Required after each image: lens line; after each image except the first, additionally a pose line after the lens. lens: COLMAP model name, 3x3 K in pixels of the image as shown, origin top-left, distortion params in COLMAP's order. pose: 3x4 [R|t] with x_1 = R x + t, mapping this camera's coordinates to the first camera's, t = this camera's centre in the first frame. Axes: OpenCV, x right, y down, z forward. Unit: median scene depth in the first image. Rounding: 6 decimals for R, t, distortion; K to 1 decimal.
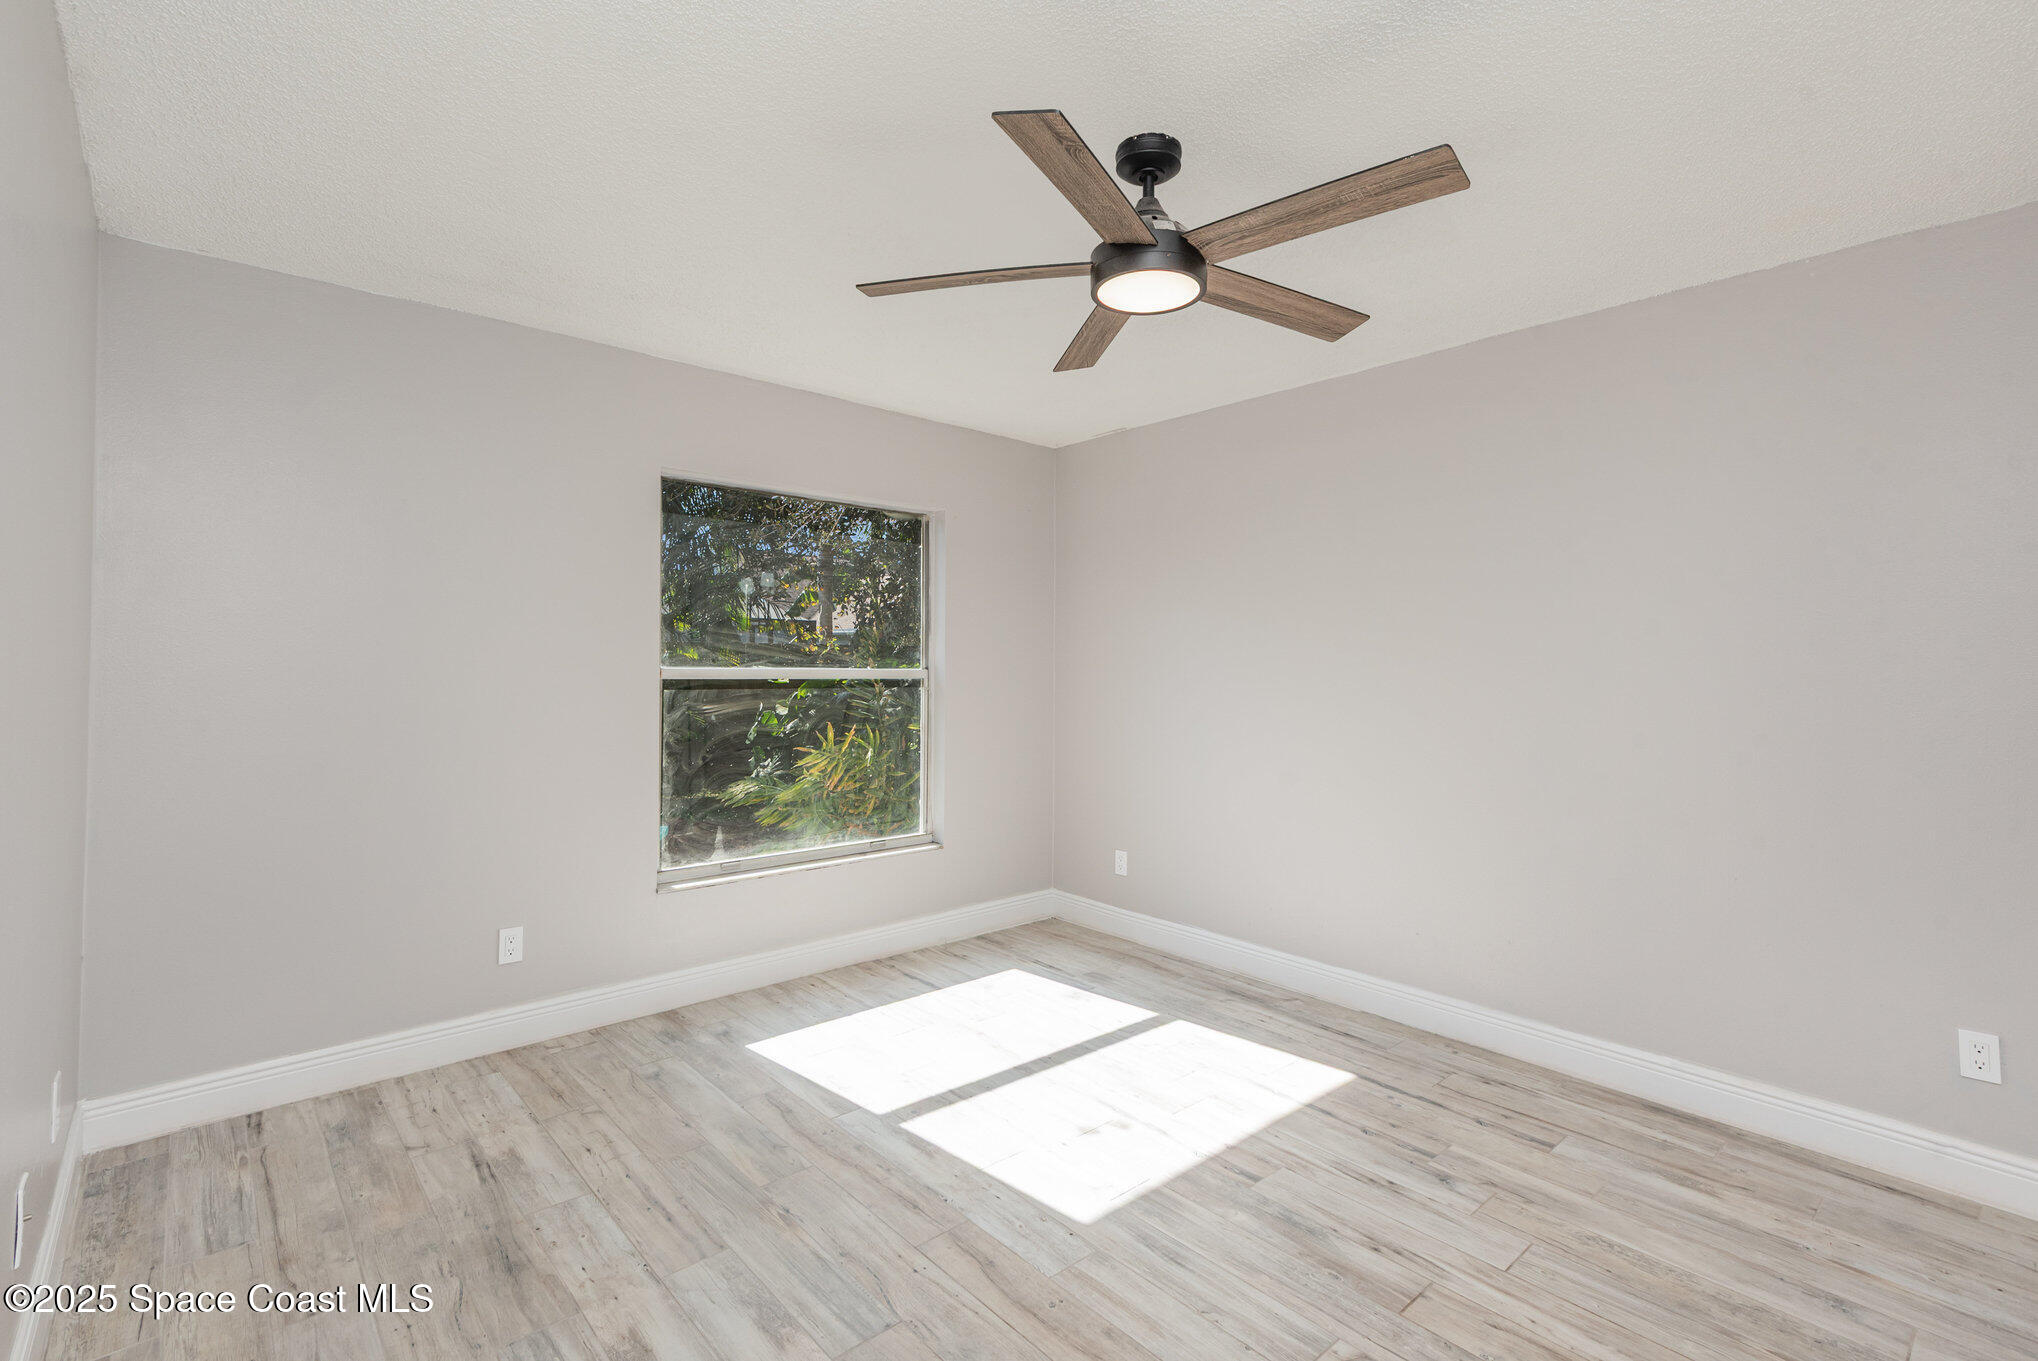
lens RADIAL K [[923.4, 0, 1021.1], [0, 923.4, 681.5], [0, 0, 1]] dist [0.004128, -0.000210]
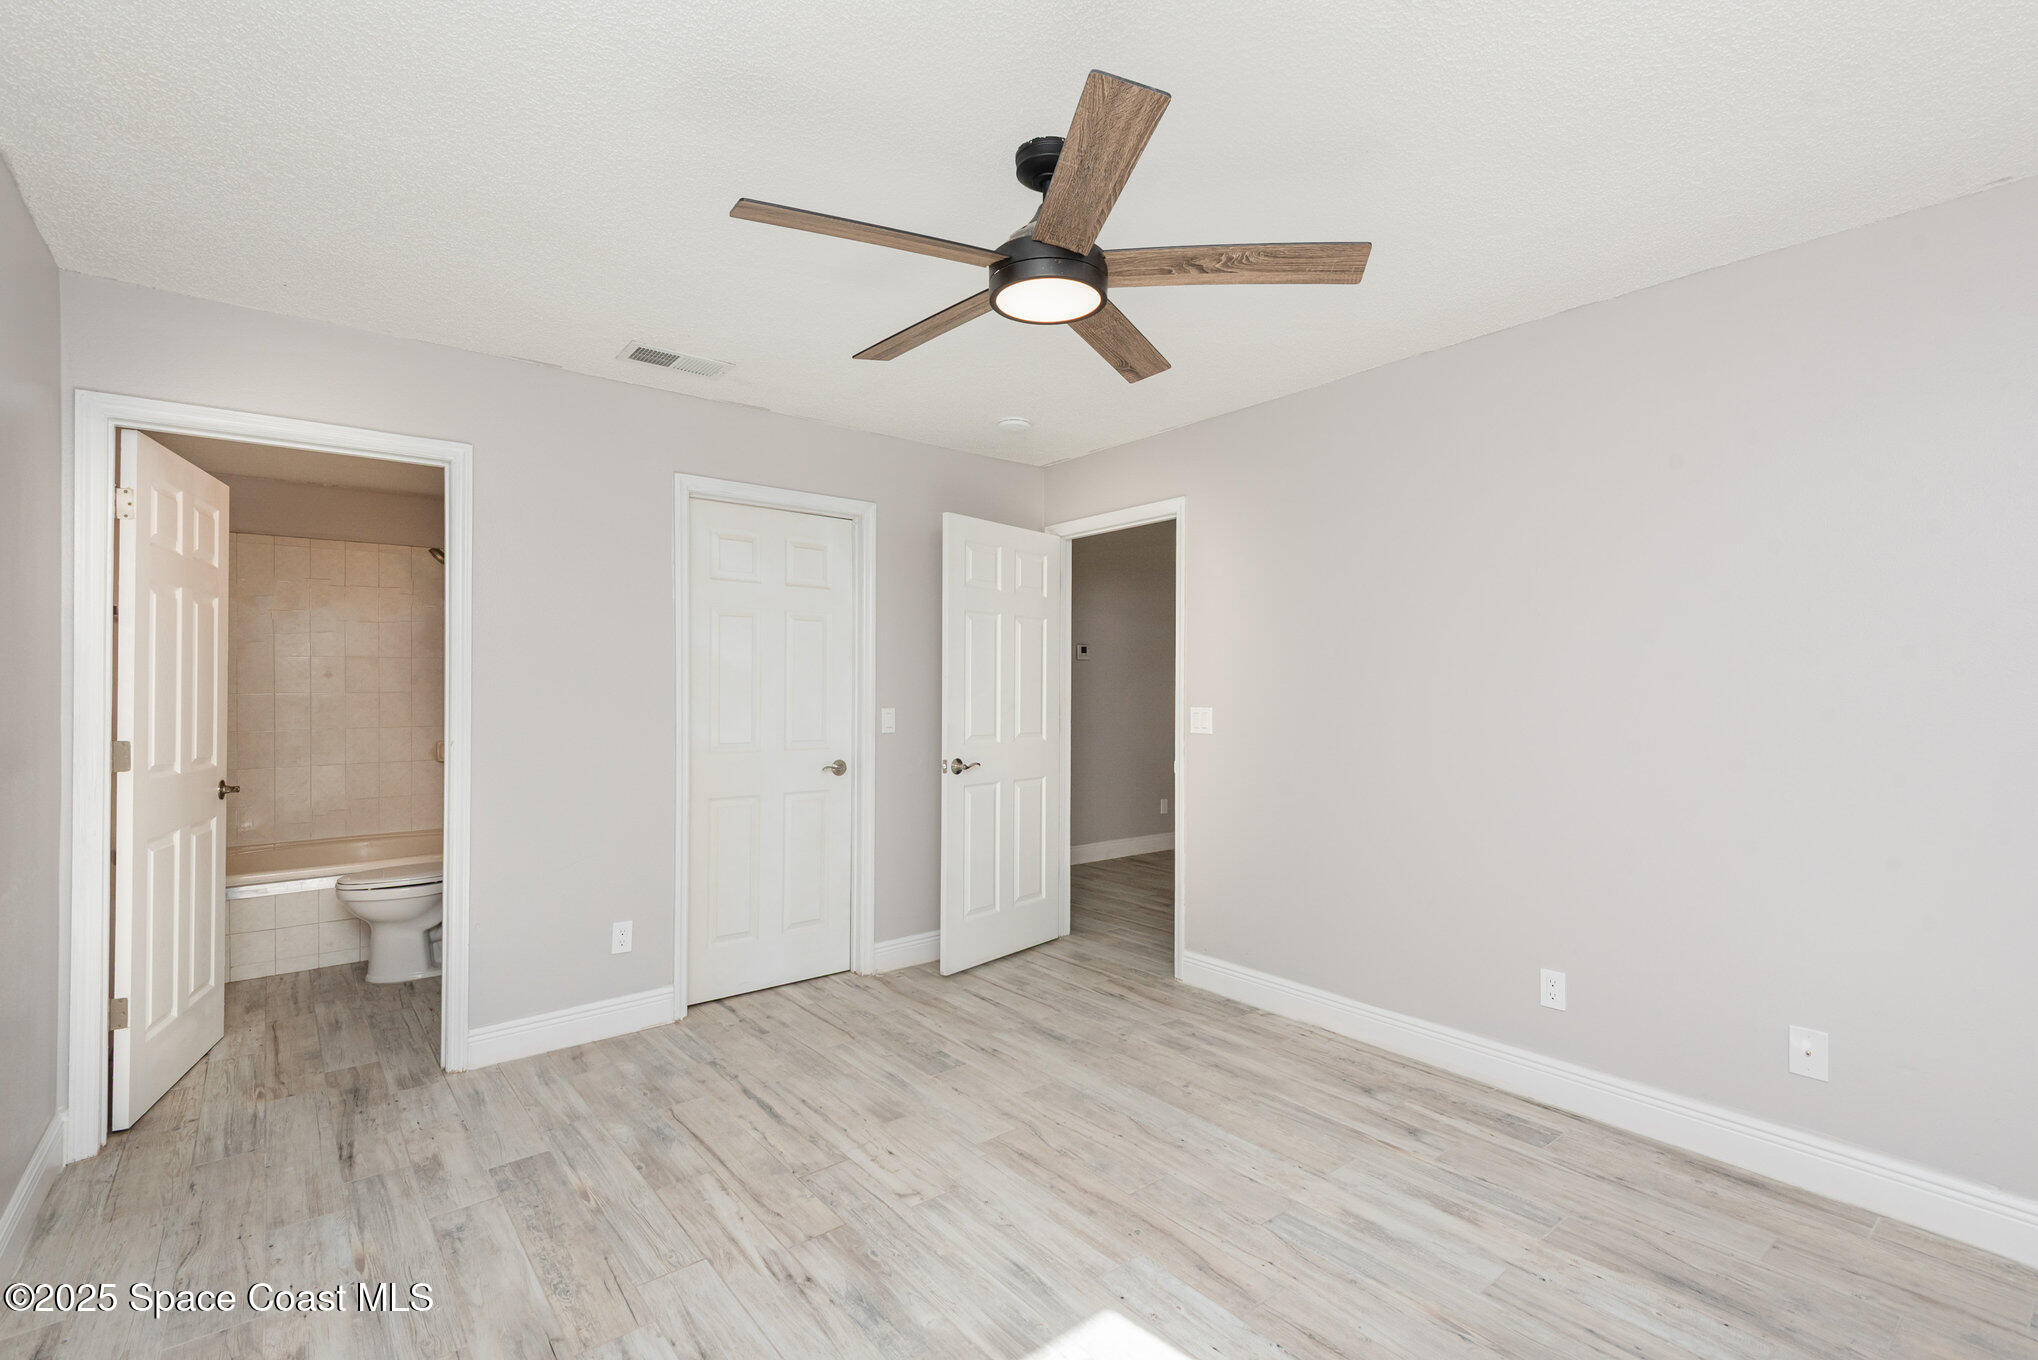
lens RADIAL K [[923.4, 0, 1021.1], [0, 923.4, 681.0], [0, 0, 1]] dist [0.004128, -0.000210]
pose [[-0.998907, -0.008892, 0.045896, 0.124497], [-0.008528, 0.999931, 0.008131, -0.028892], [-0.045965, 0.007731, -0.998913, 2.026473]]
